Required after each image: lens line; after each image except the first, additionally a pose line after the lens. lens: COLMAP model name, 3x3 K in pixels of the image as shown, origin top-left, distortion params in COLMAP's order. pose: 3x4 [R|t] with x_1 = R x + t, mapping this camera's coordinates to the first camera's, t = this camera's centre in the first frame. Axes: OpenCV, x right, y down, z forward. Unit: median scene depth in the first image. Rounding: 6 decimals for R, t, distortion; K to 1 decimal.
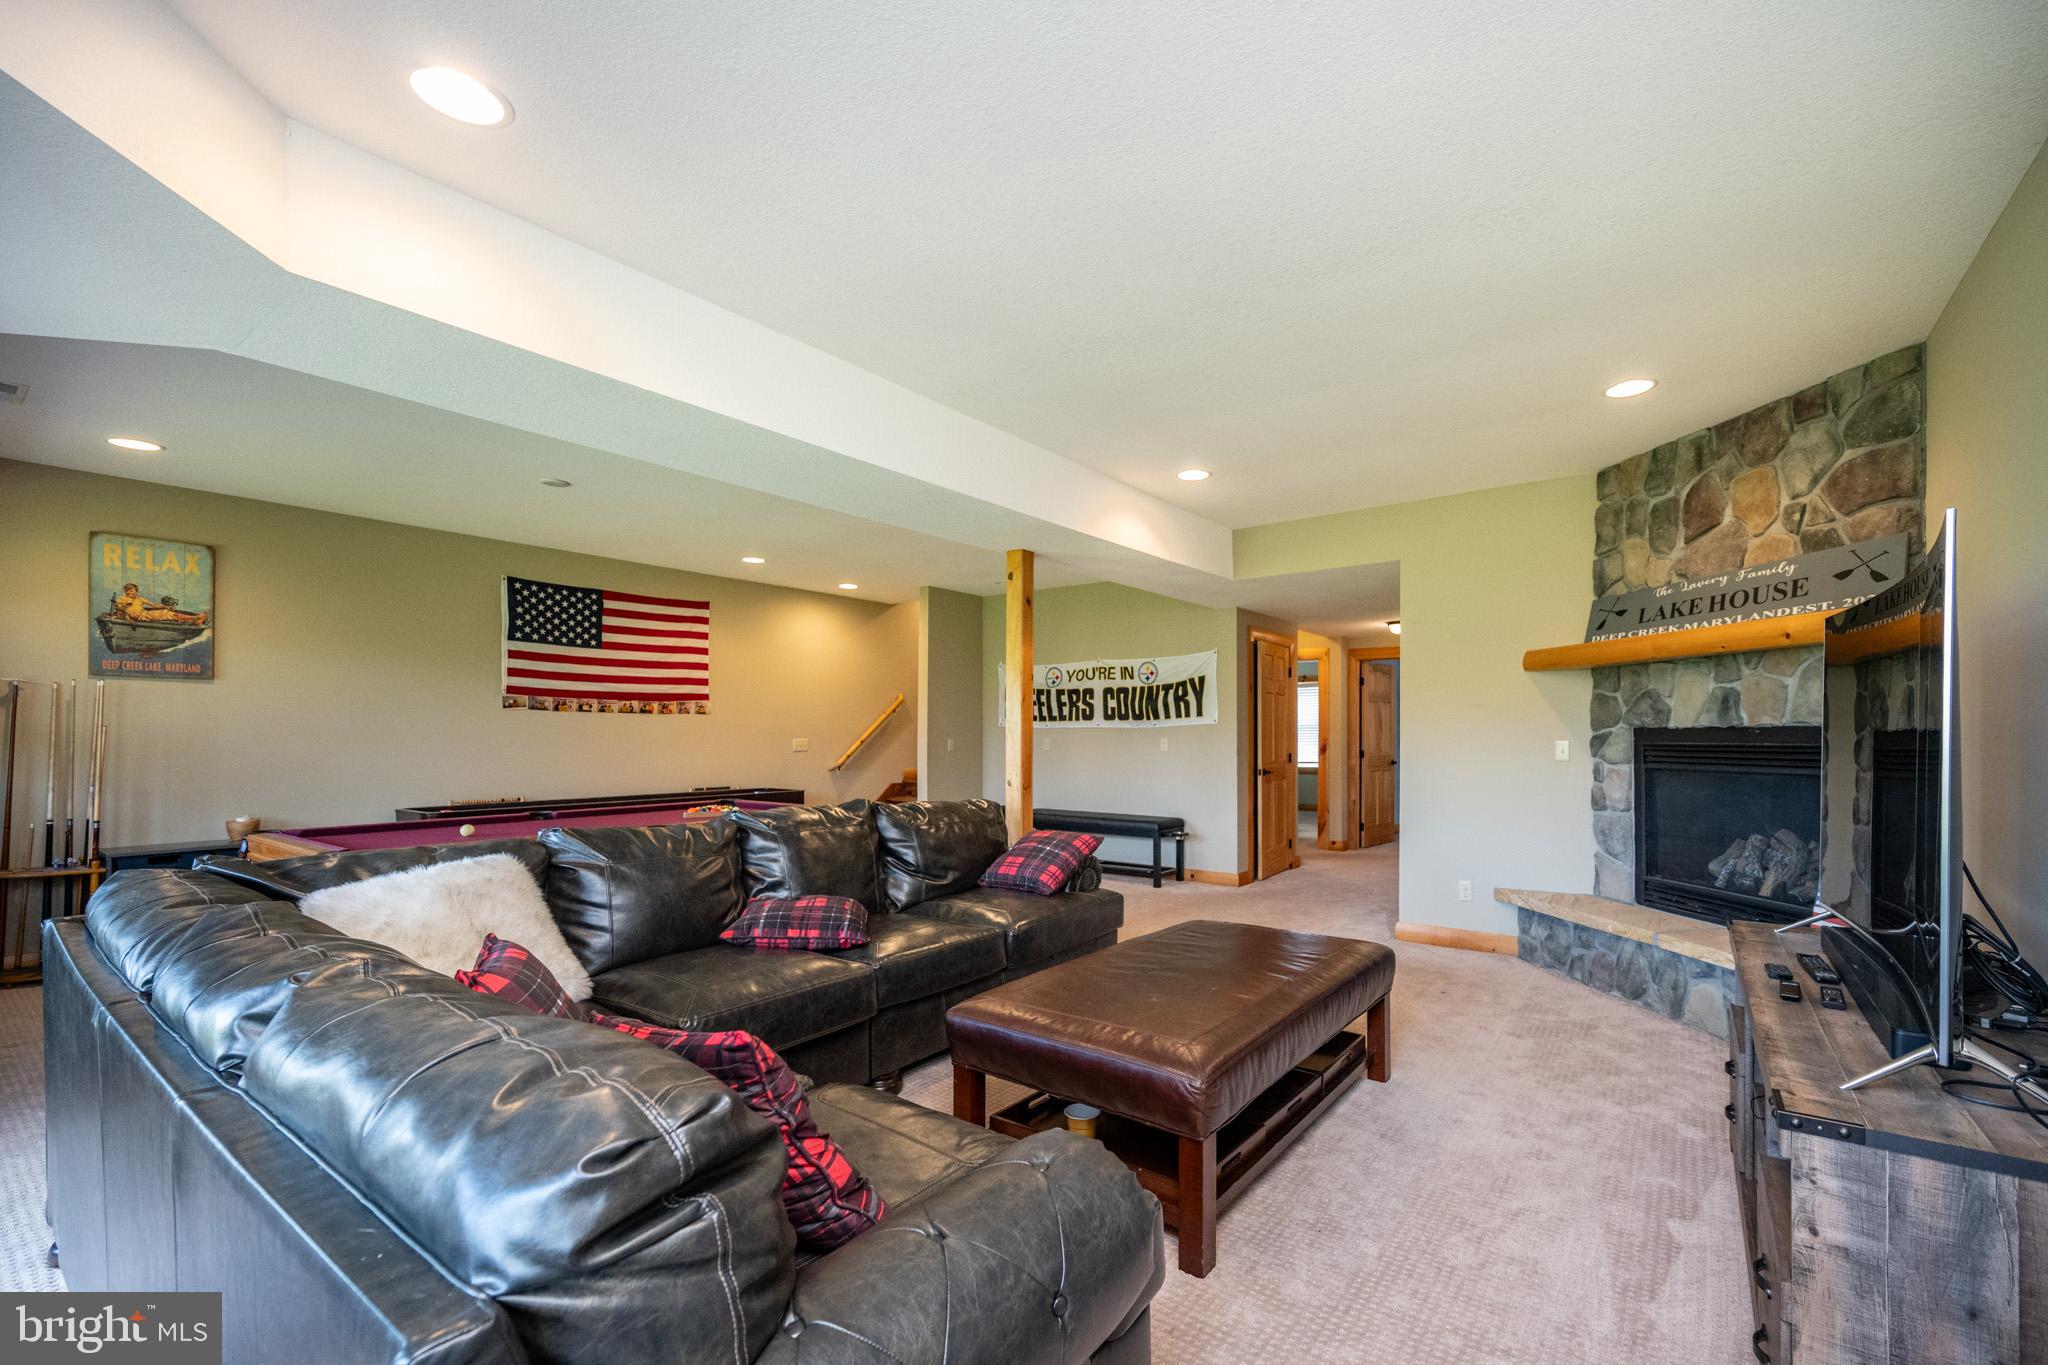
lens RADIAL K [[828.7, 0, 1083.5], [0, 828.7, 729.7], [0, 0, 1]] dist [-0.003056, 0.000549]
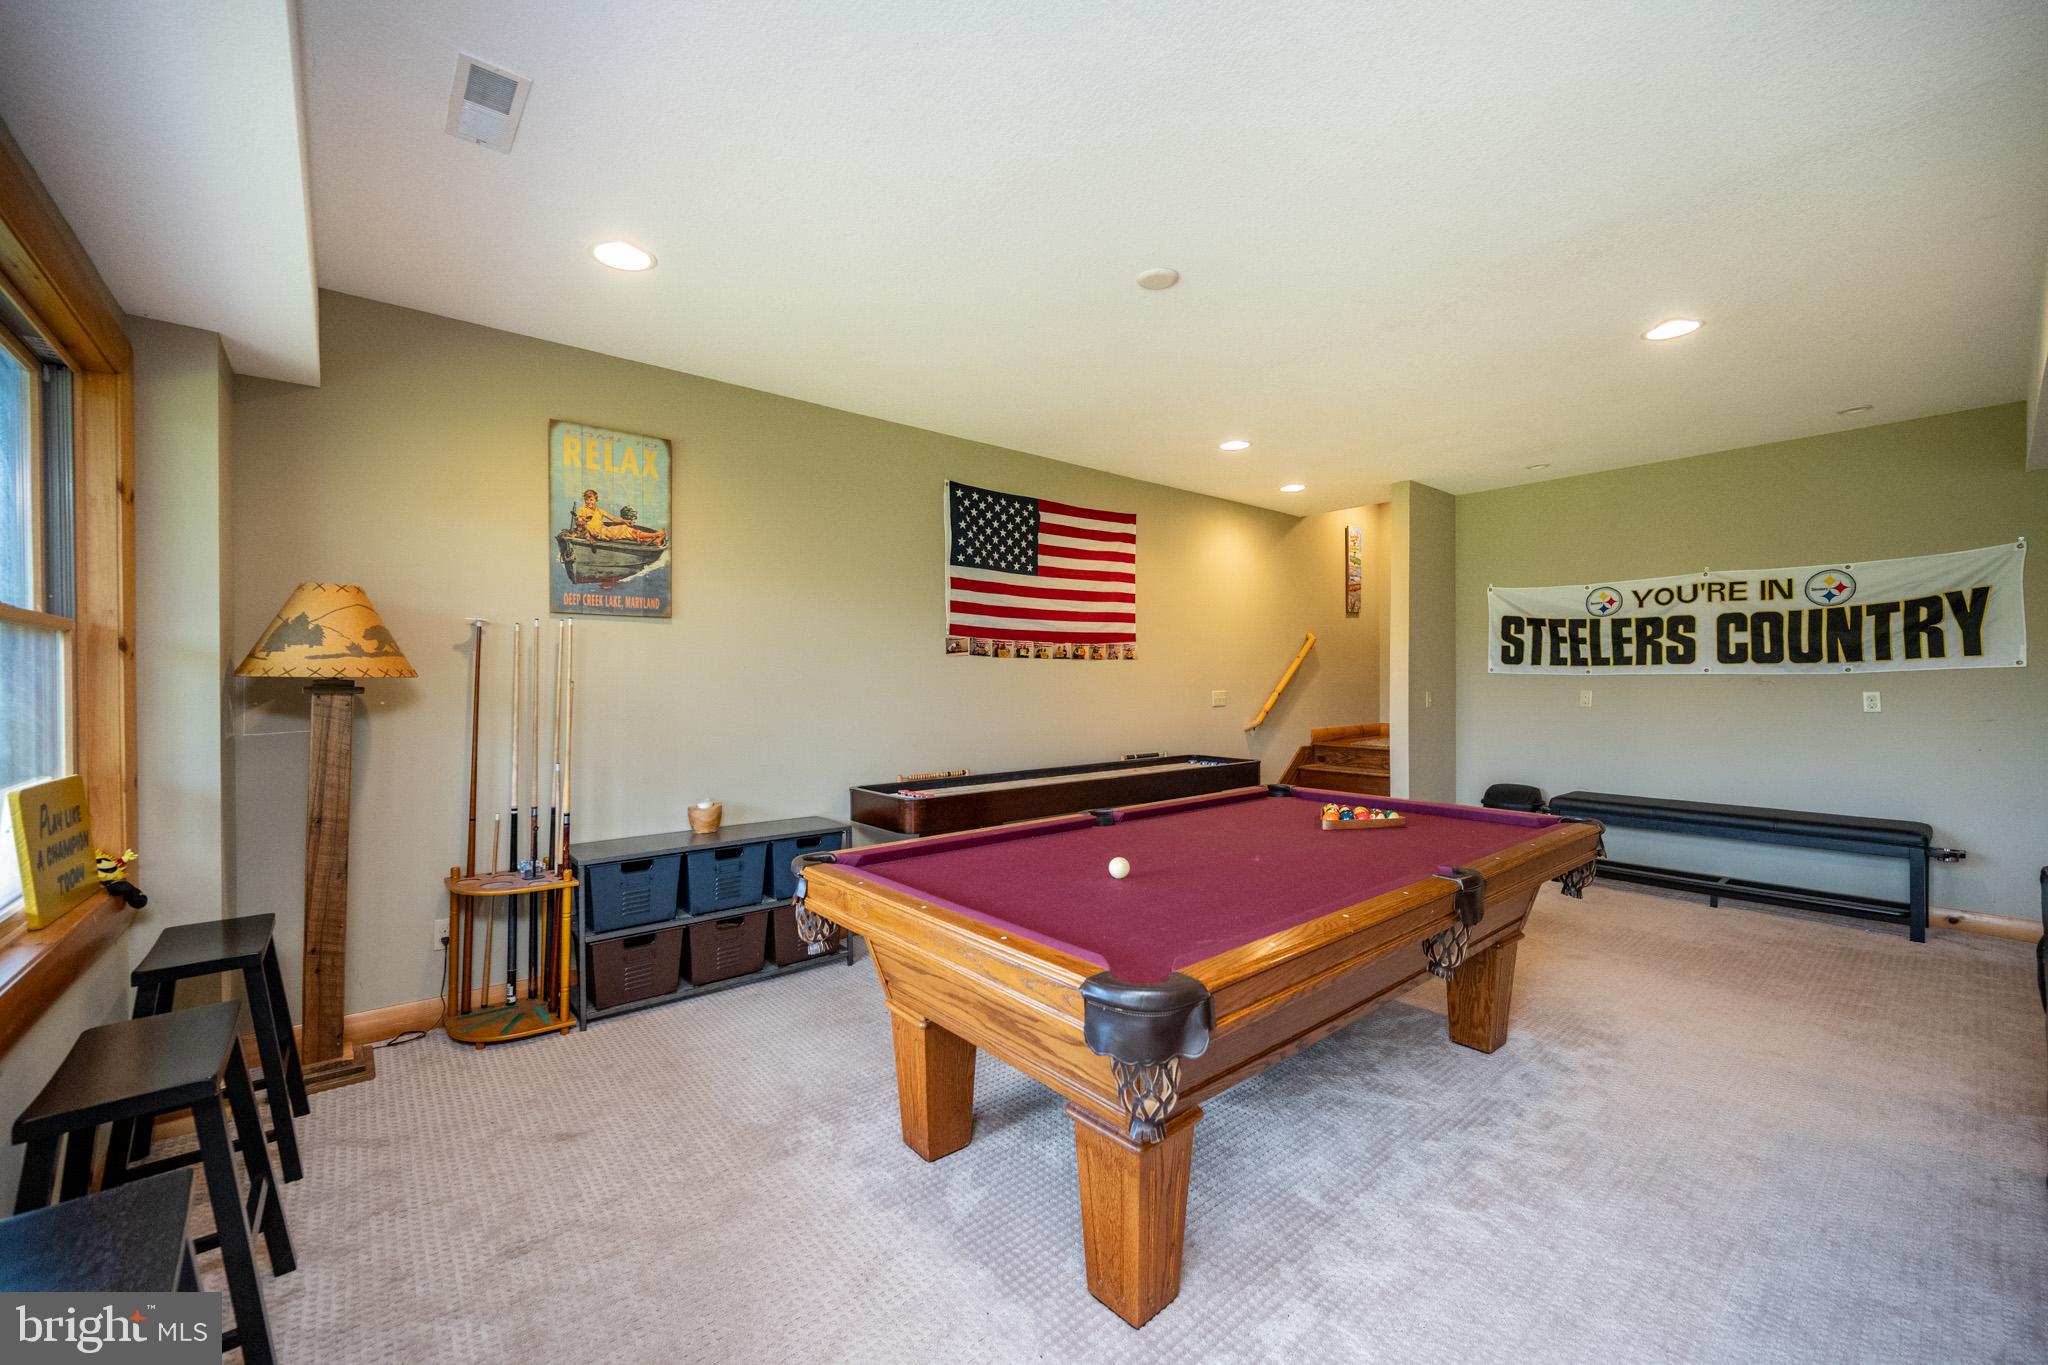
lens RADIAL K [[828.7, 0, 1037.6], [0, 828.7, 682.1], [0, 0, 1]] dist [-0.003056, 0.000549]
pose [[0.962130, -0.002024, -0.272582, -0.373579], [0.004466, 0.999955, 0.008340, -0.005201], [0.272553, -0.009242, 0.962096, 0.259005]]
